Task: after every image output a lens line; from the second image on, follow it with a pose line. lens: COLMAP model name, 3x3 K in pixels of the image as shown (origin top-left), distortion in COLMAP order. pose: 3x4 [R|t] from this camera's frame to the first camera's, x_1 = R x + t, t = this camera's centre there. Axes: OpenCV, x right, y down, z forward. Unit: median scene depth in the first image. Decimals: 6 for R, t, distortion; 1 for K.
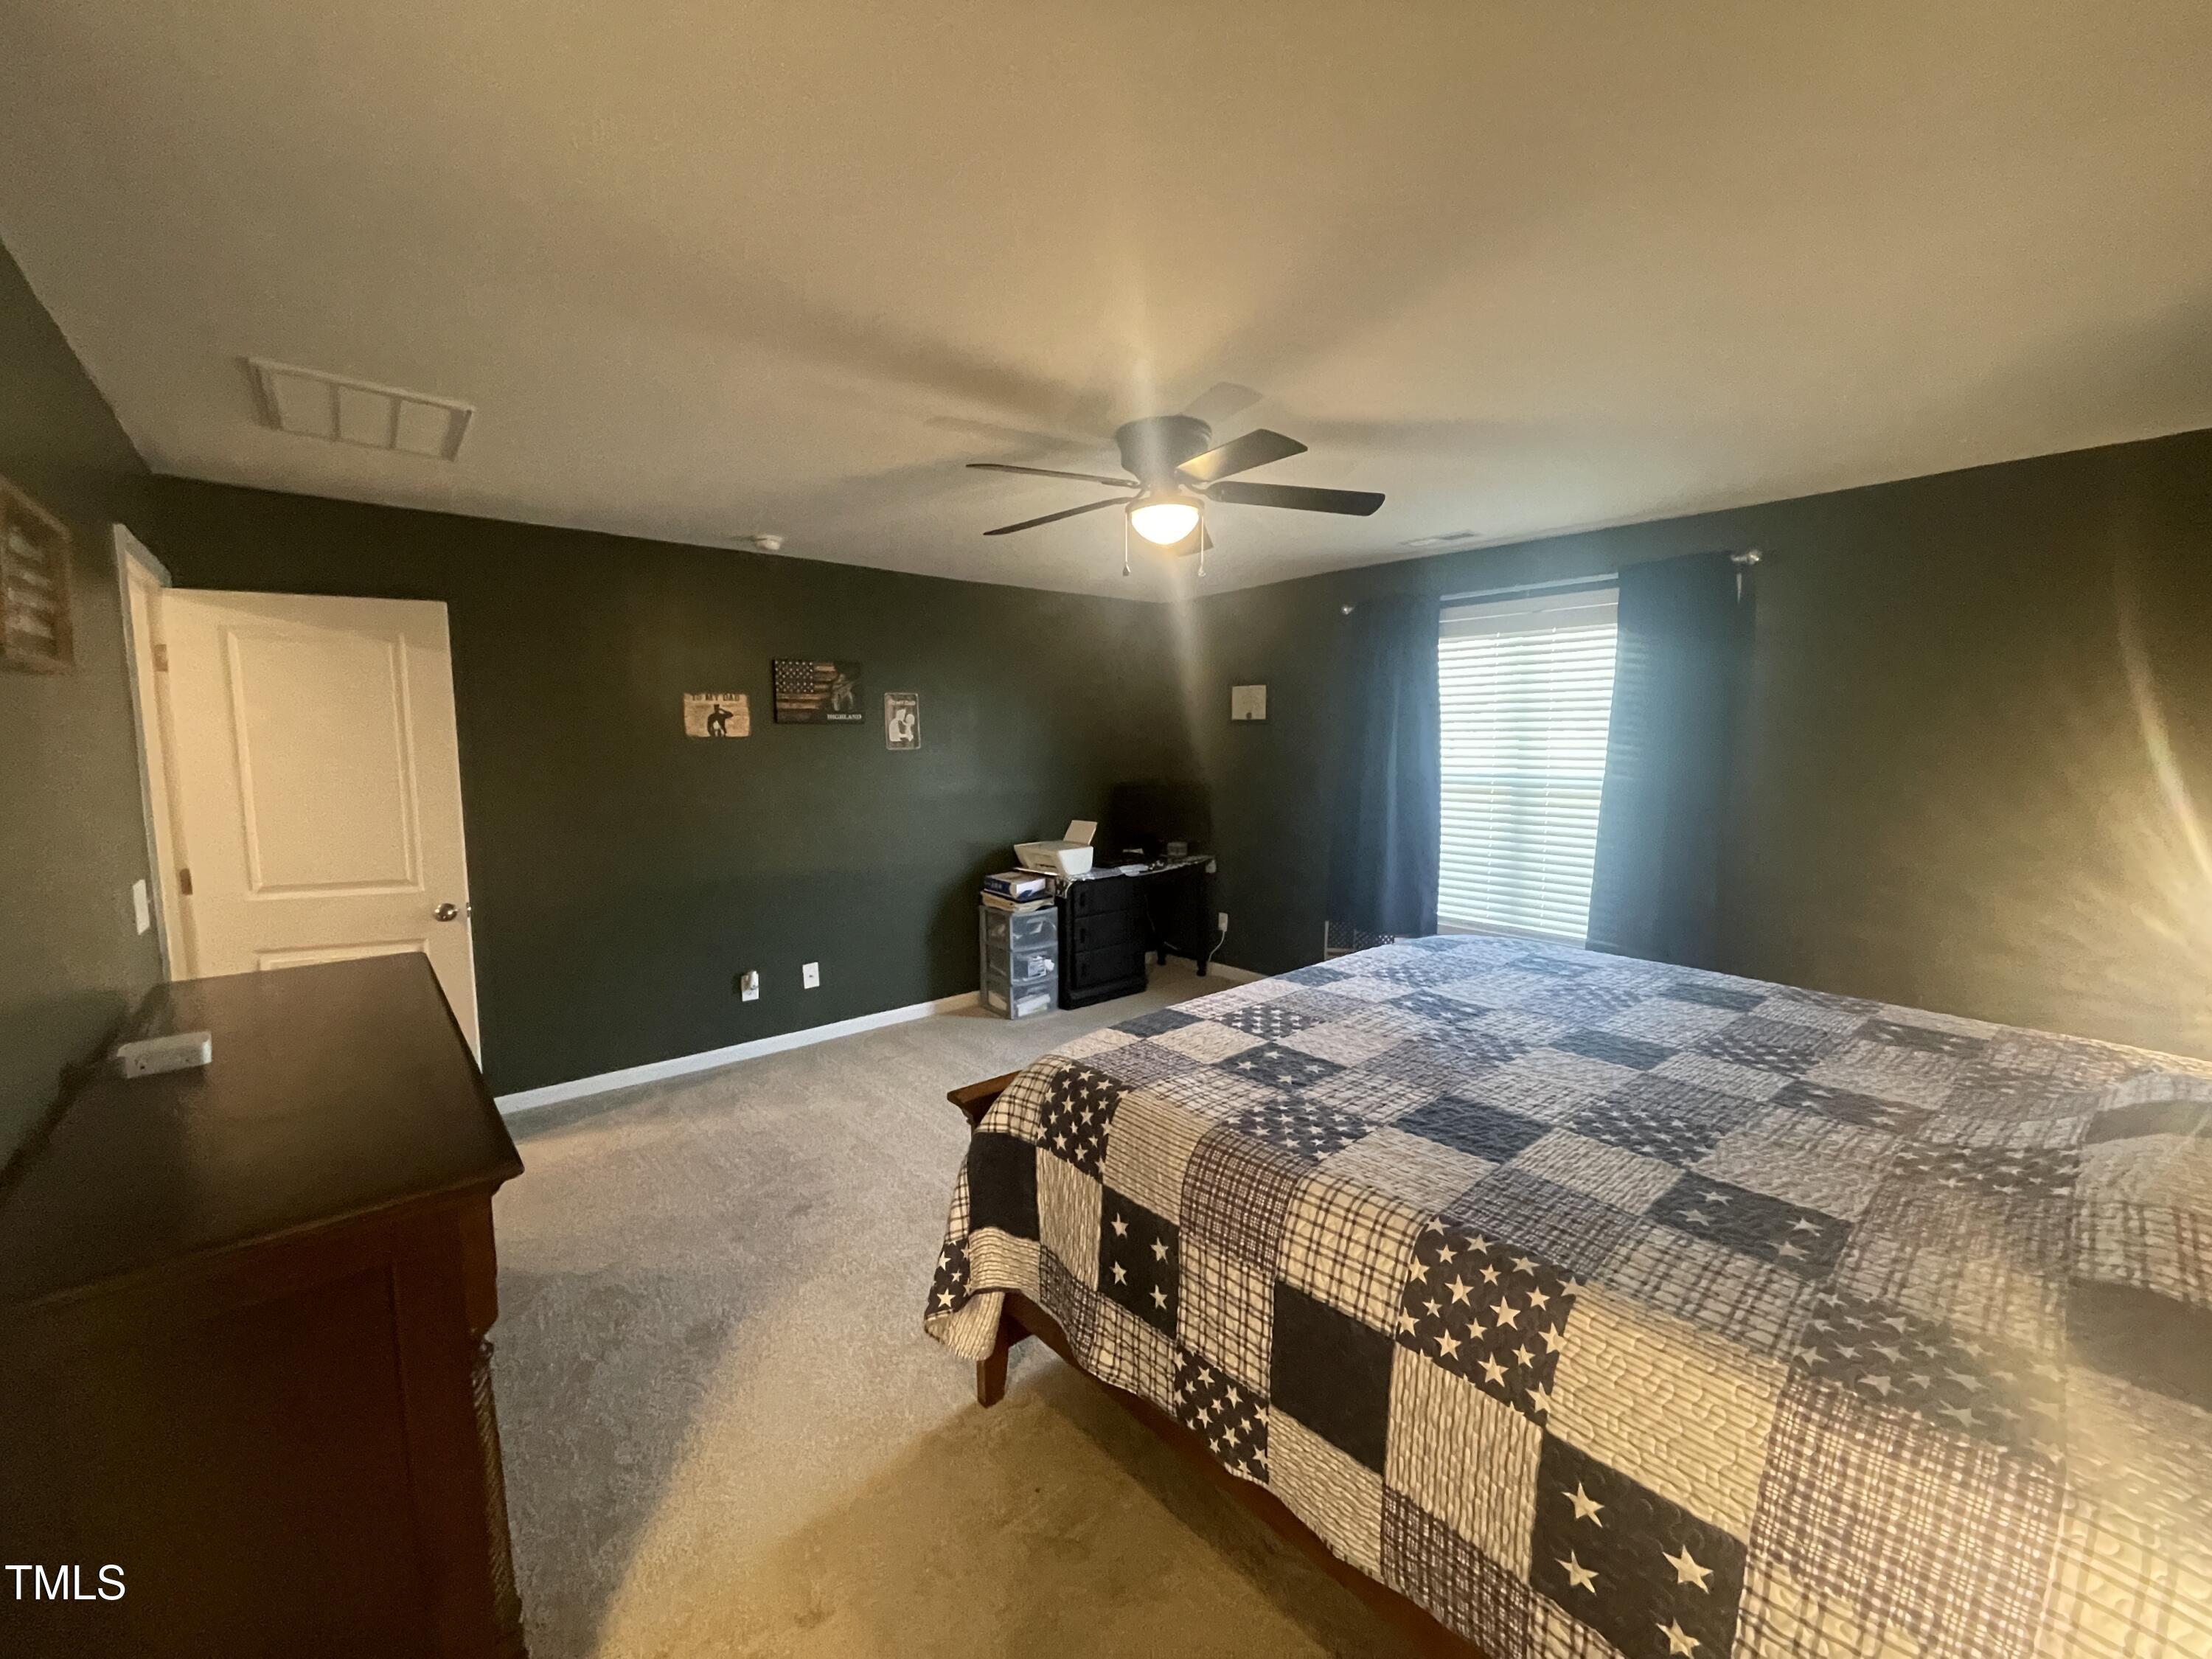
lens RADIAL K [[891.0, 0, 1114.9], [0, 891.0, 820.4], [0, 0, 1]] dist [0.001505, -0.000402]
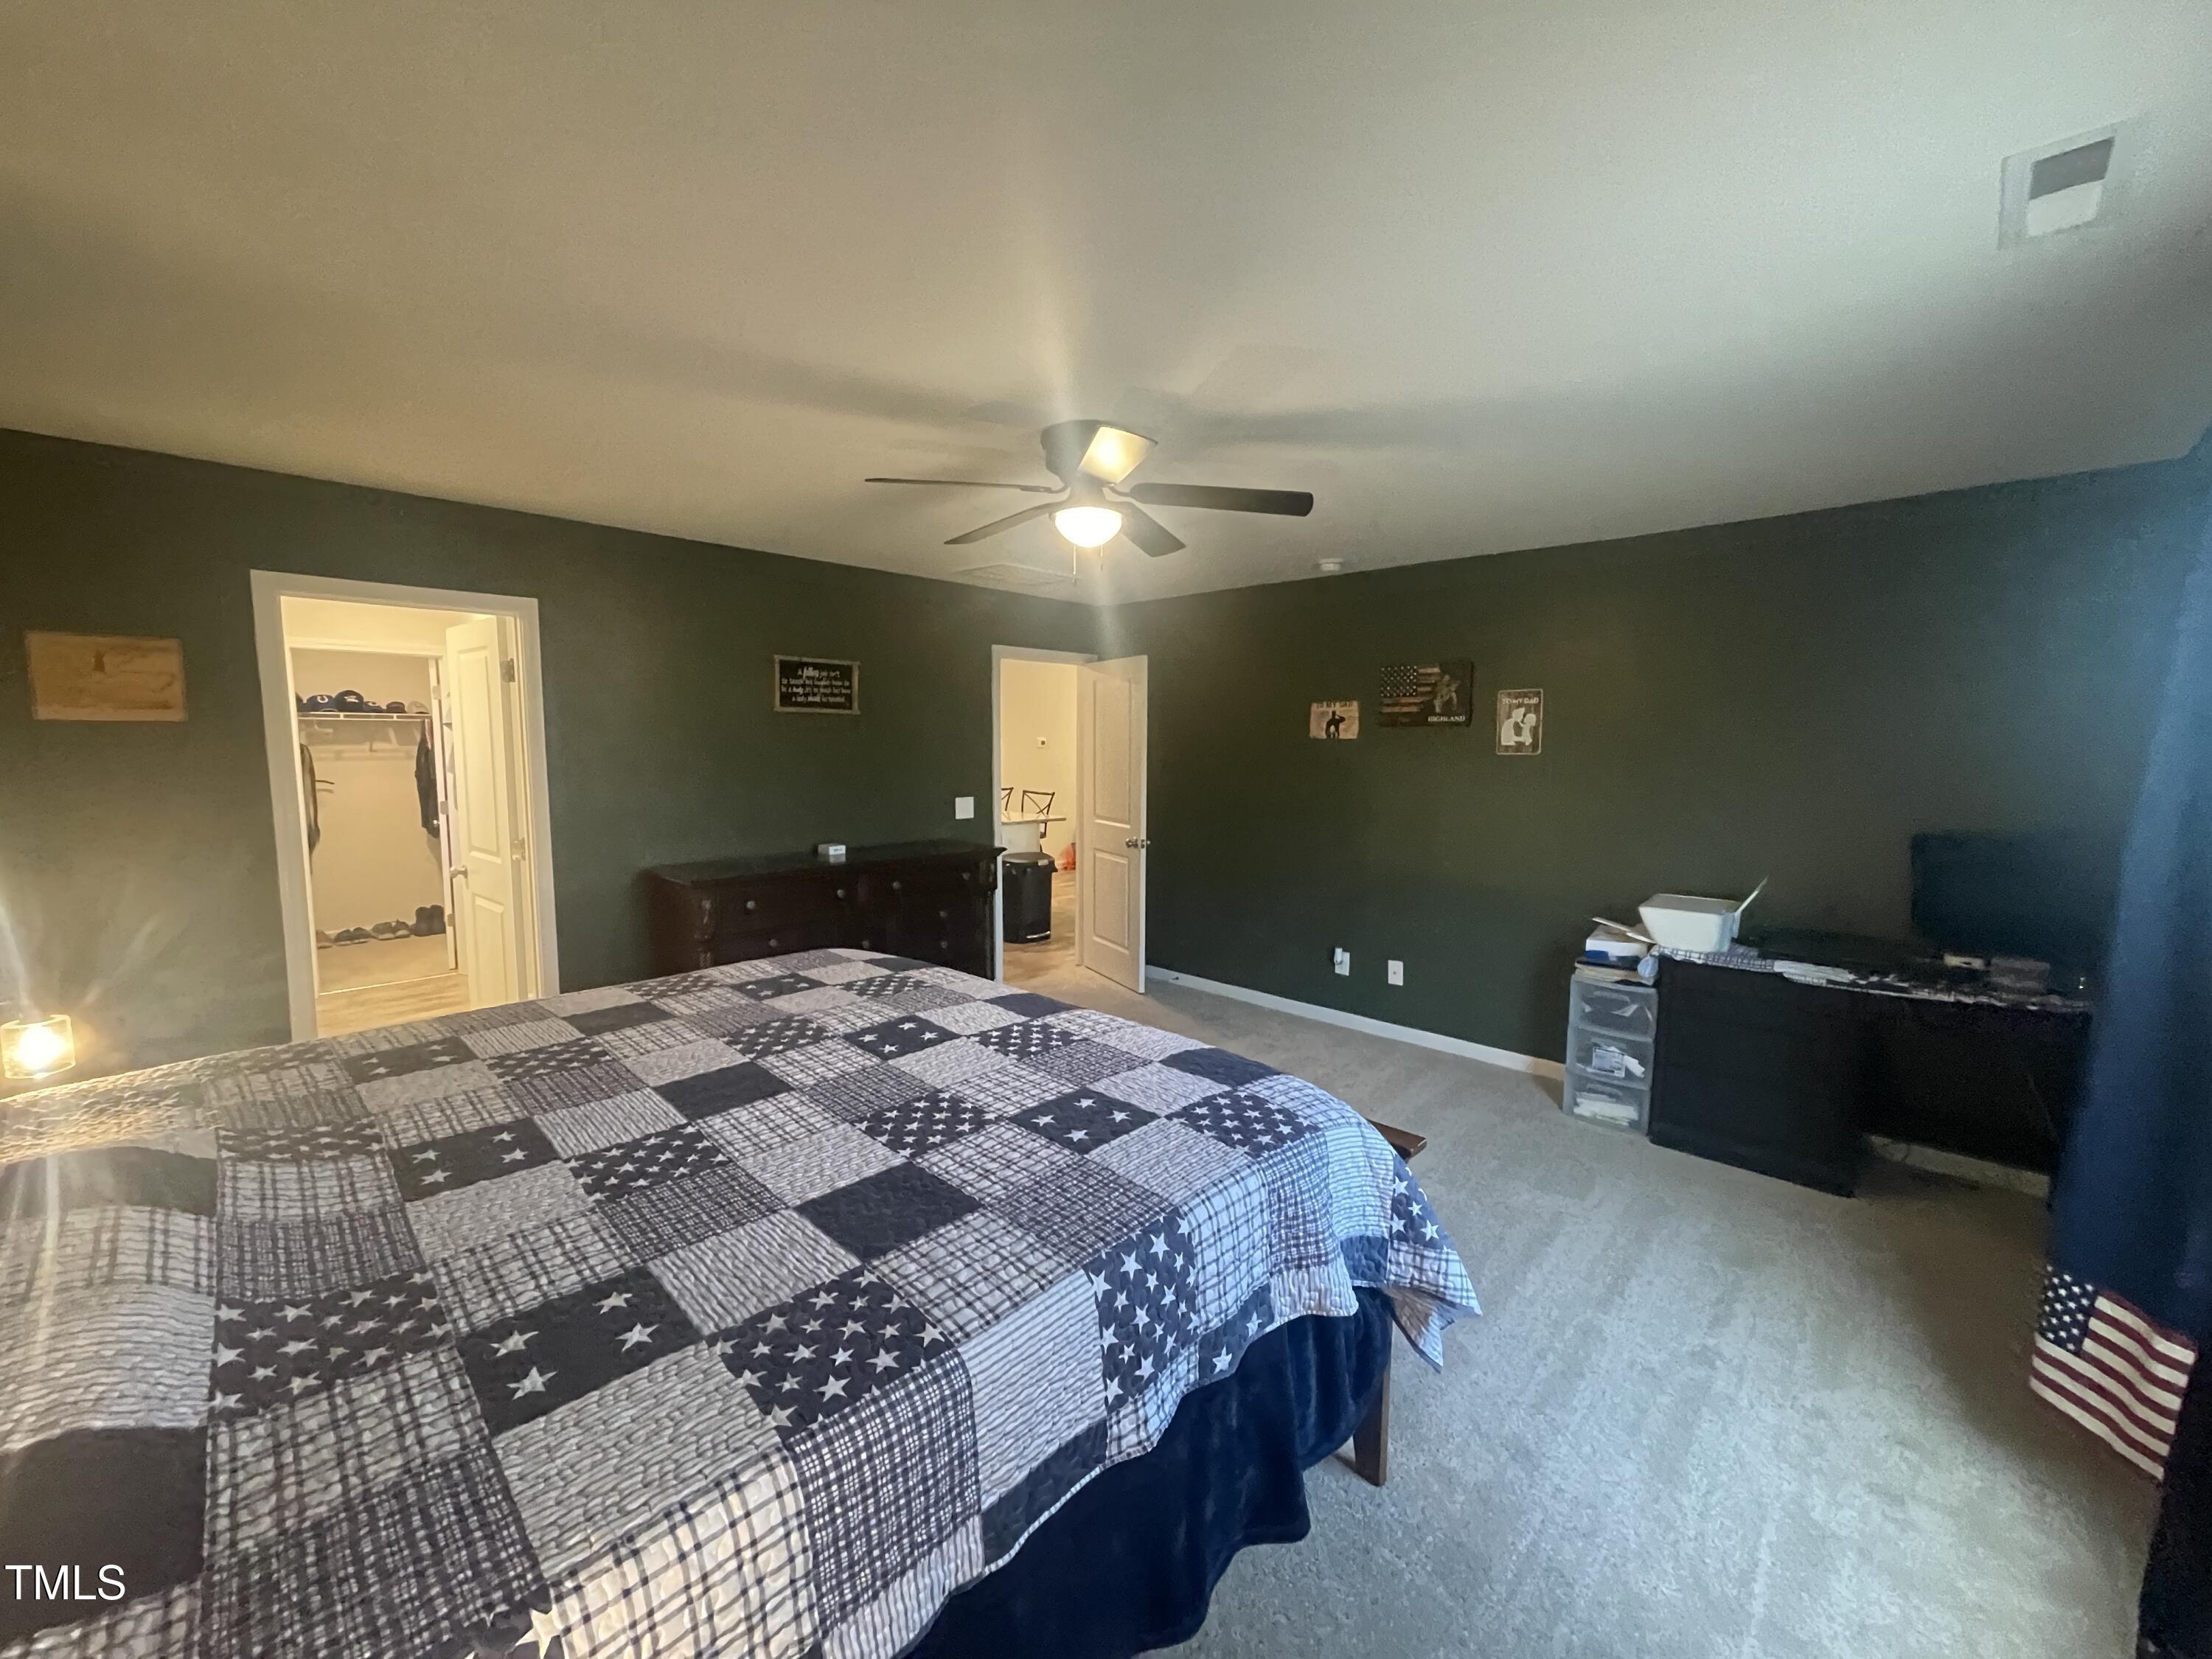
lens RADIAL K [[891.0, 0, 1116.8], [0, 891.0, 830.7], [0, 0, 1]] dist [0.001505, -0.000402]
pose [[0.085912, 0.101655, -0.991103, 0.637779], [-0.101638, 0.990485, 0.092782, -0.050651], [0.991105, 0.092762, 0.095426, 0.576534]]
